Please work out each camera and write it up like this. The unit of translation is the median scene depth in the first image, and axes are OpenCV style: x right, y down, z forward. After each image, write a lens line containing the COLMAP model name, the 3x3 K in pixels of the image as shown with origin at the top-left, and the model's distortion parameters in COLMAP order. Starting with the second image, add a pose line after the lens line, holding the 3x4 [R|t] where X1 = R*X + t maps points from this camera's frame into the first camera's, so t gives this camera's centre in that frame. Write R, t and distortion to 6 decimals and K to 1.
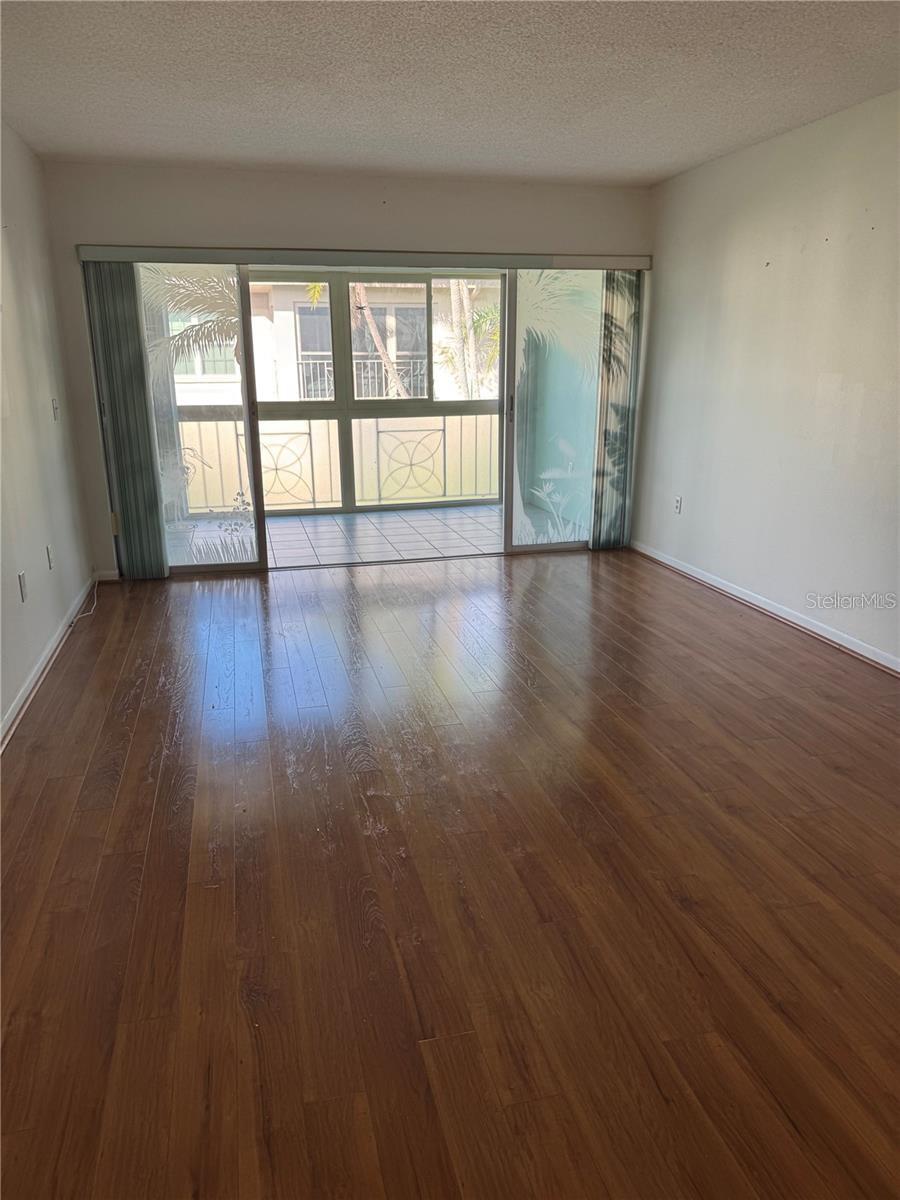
lens RADIAL K [[831.0, 0, 450.0], [0, 831.0, 600.0], [0, 0, 1]] dist [0.200292, -0.391861]
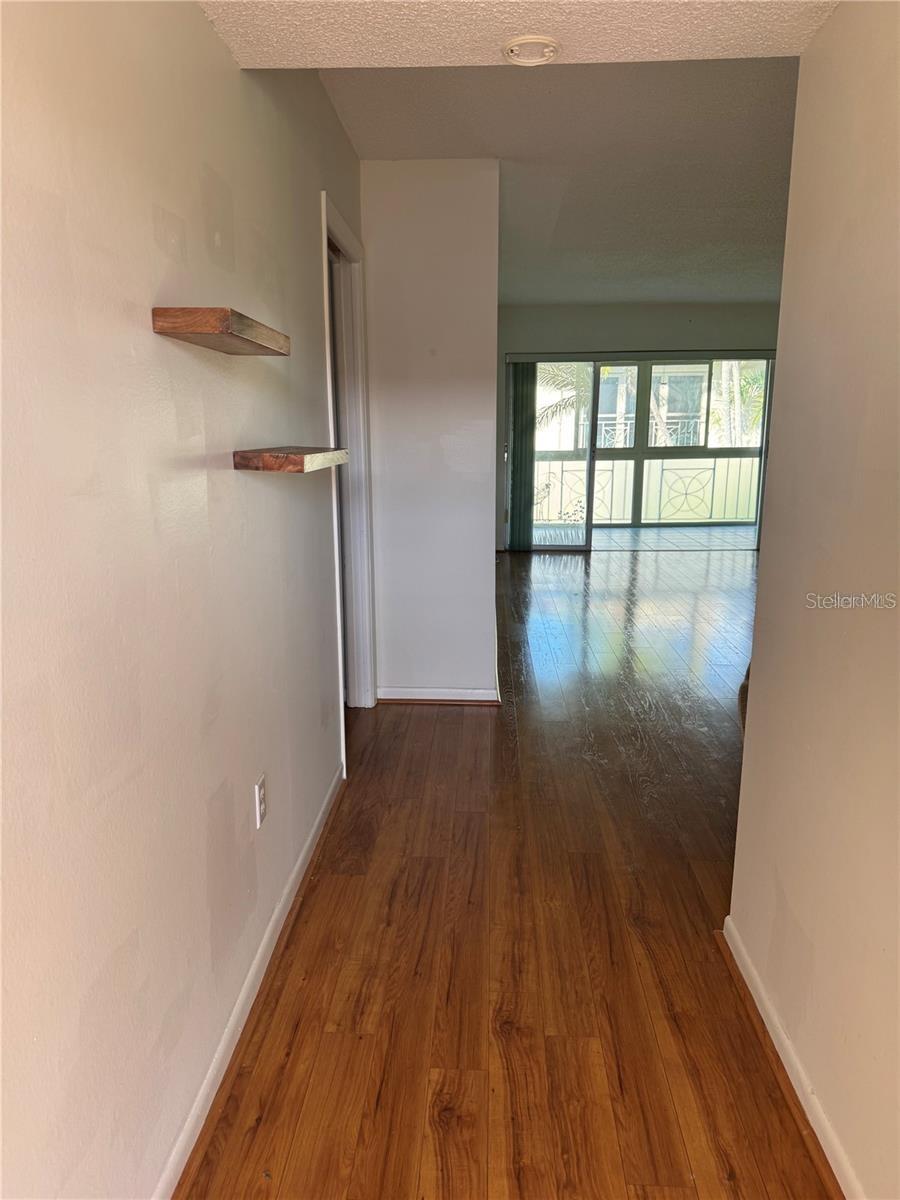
lens RADIAL K [[831.0, 0, 450.0], [0, 831.0, 600.0], [0, 0, 1]] dist [0.200292, -0.391861]
pose [[0.958303, 0.067399, -0.277693, -0.022349], [-0.086427, 0.994635, -0.056847, 0.122131], [0.272372, 0.078477, 0.958986, -0.408796]]
